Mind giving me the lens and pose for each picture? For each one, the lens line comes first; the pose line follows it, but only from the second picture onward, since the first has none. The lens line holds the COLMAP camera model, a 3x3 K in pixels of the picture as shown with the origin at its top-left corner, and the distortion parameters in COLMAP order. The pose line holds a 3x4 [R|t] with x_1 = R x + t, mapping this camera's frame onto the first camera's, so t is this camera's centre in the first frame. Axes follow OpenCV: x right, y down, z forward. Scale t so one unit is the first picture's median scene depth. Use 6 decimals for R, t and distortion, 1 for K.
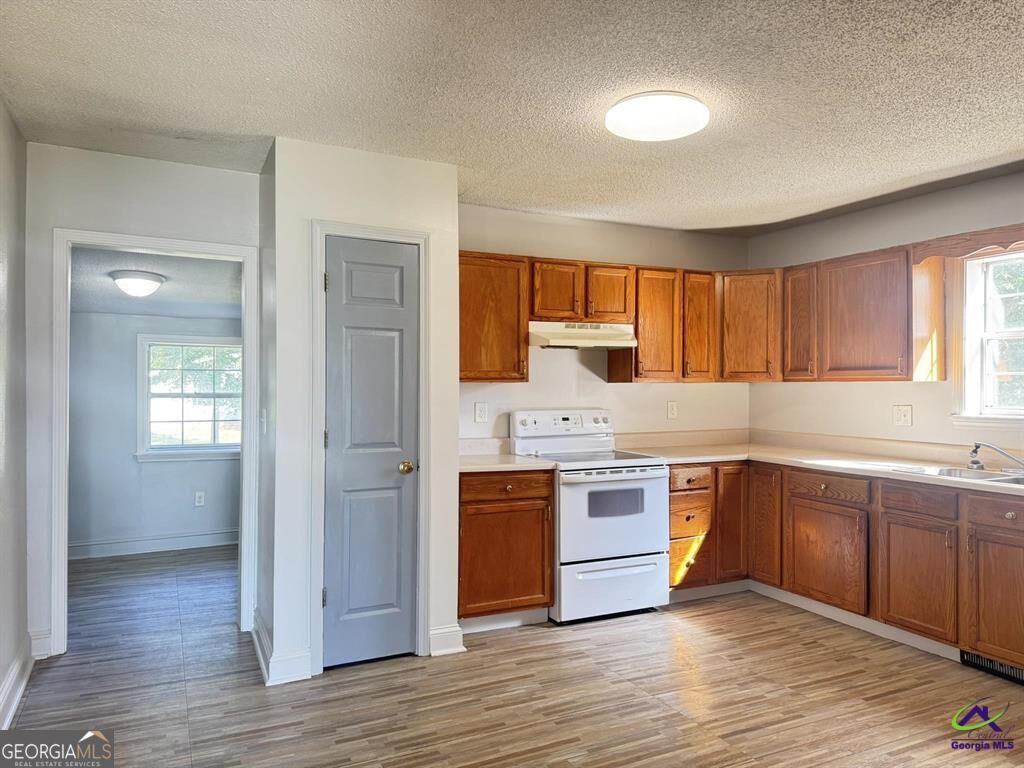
lens RADIAL K [[712.6, 0, 505.4], [0, 712.6, 385.0], [0, 0, 1]] dist [0.043552, -0.032368]
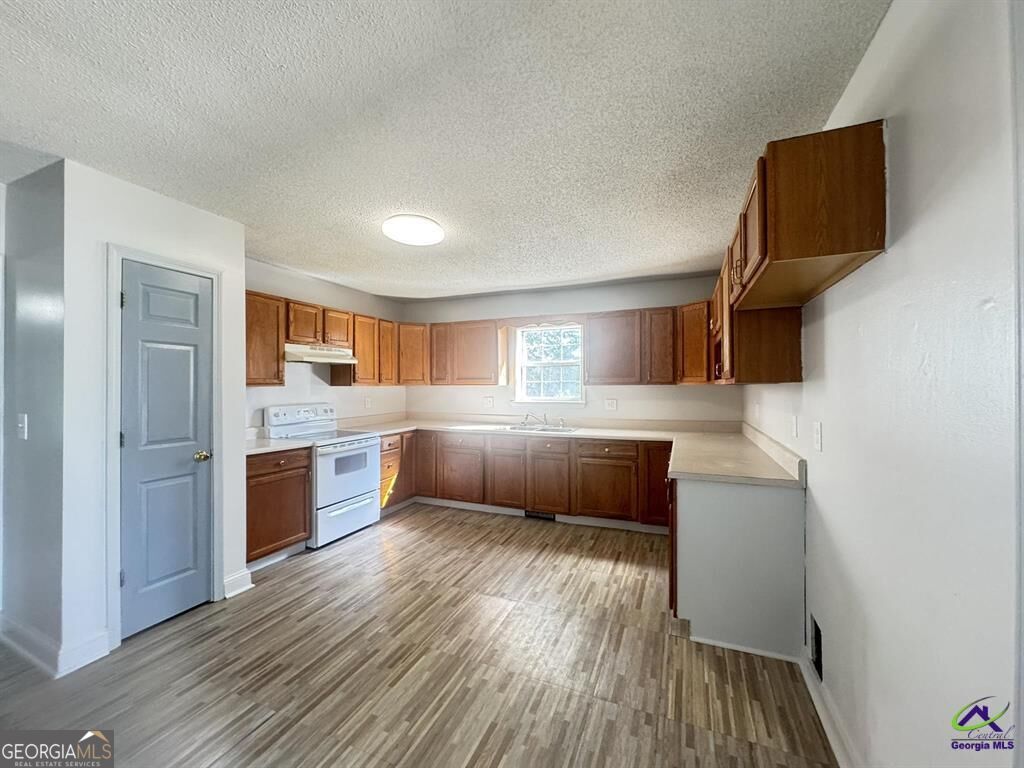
lens RADIAL K [[409.1, 0, 514.4], [0, 409.1, 385.5], [0, 0, 1]] dist [-0.010737, 0.001086]
pose [[0.750996, -0.001821, 0.660304, -0.180206], [-0.000316, 0.999995, 0.003116, -0.009614], [-0.660307, -0.002549, 0.750992, 0.096338]]
